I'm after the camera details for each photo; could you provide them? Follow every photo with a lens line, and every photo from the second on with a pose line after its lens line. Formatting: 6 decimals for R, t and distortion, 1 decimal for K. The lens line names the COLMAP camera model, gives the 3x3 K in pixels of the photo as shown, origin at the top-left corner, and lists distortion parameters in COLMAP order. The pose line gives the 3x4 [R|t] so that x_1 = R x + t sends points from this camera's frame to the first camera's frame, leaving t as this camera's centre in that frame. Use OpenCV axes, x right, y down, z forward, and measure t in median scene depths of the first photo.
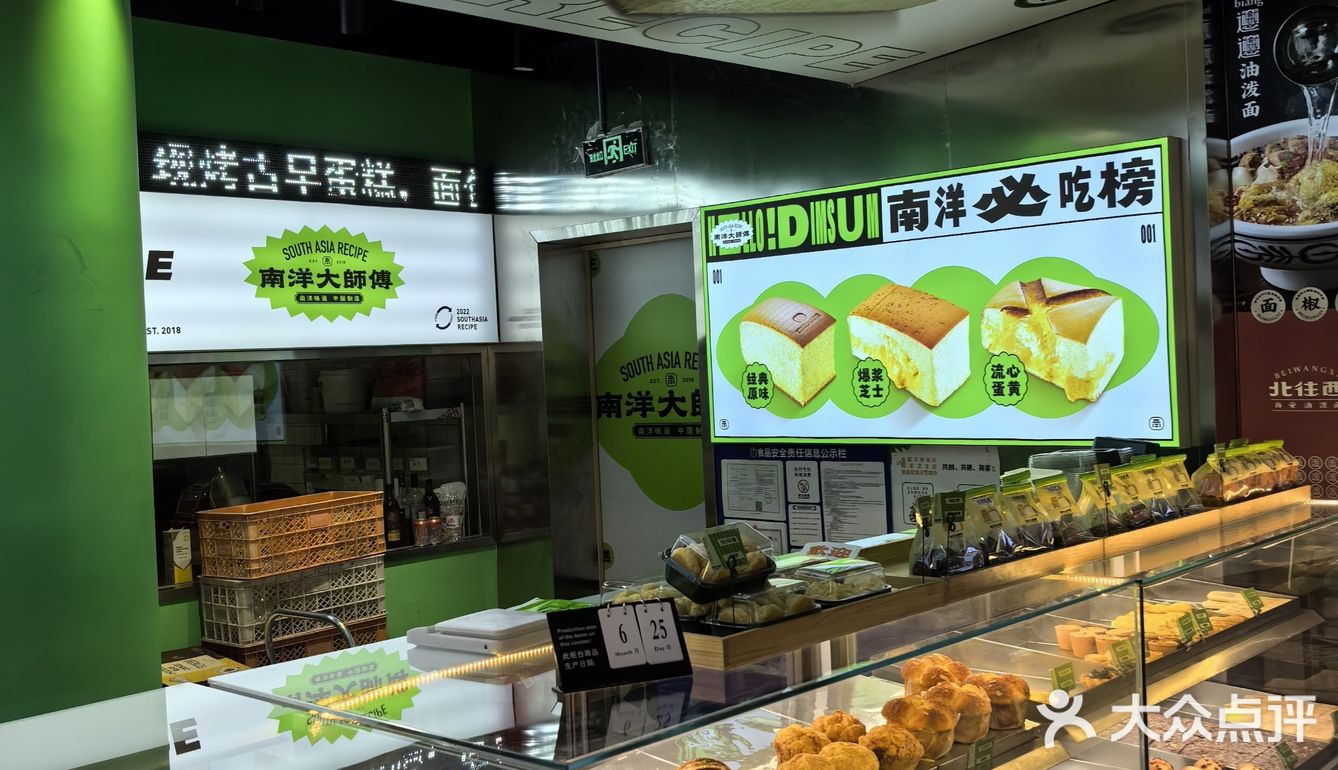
lens RADIAL K [[1394.4, 0, 625.2], [0, 1394.4, 385.2], [0, 0, 1]] dist [0.008973, 0.006585]
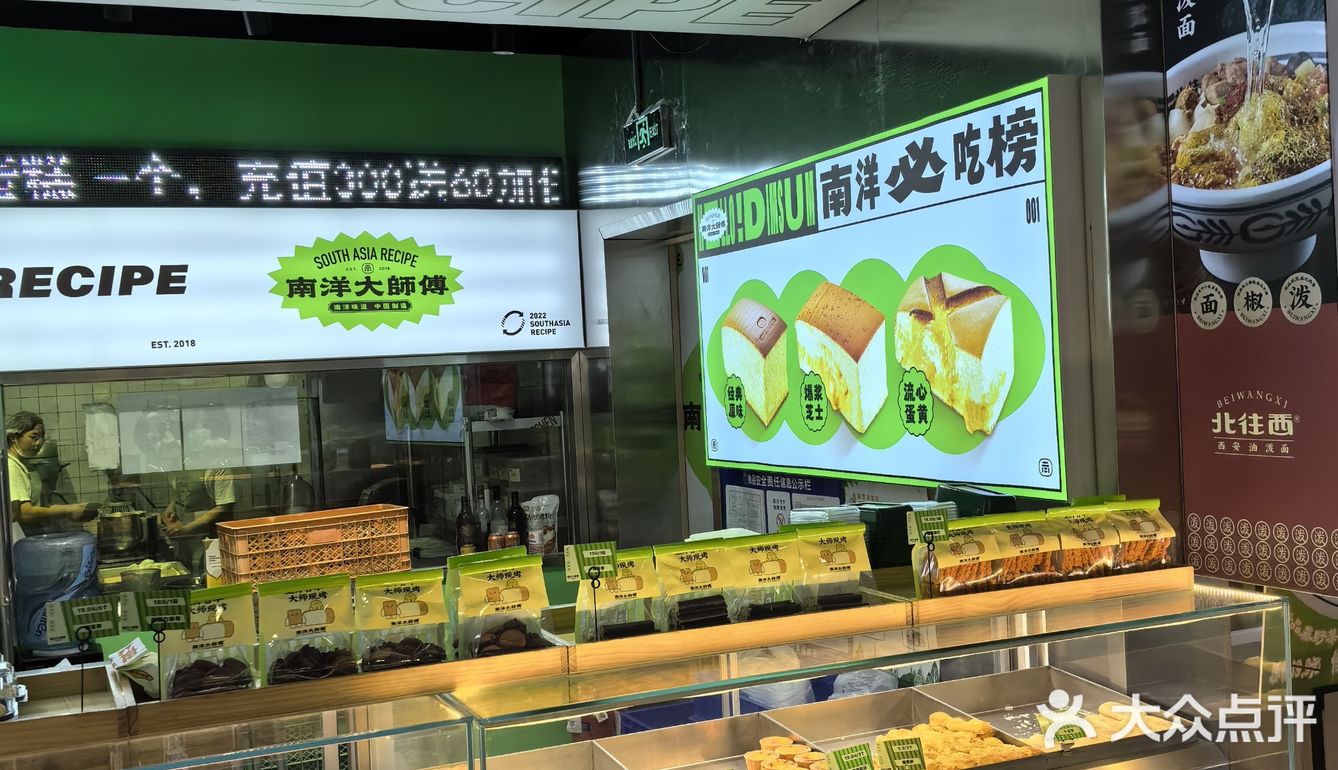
lens RADIAL K [[1400.2, 0, 670.6], [0, 1400.2, 401.5], [0, 0, 1]] dist [0.054039, -0.019117]
pose [[0.923806, 0.006127, -0.382812, 0.411334], [0.003733, 0.999680, 0.025009, -0.022800], [0.382842, -0.024533, 0.923488, 0.202164]]
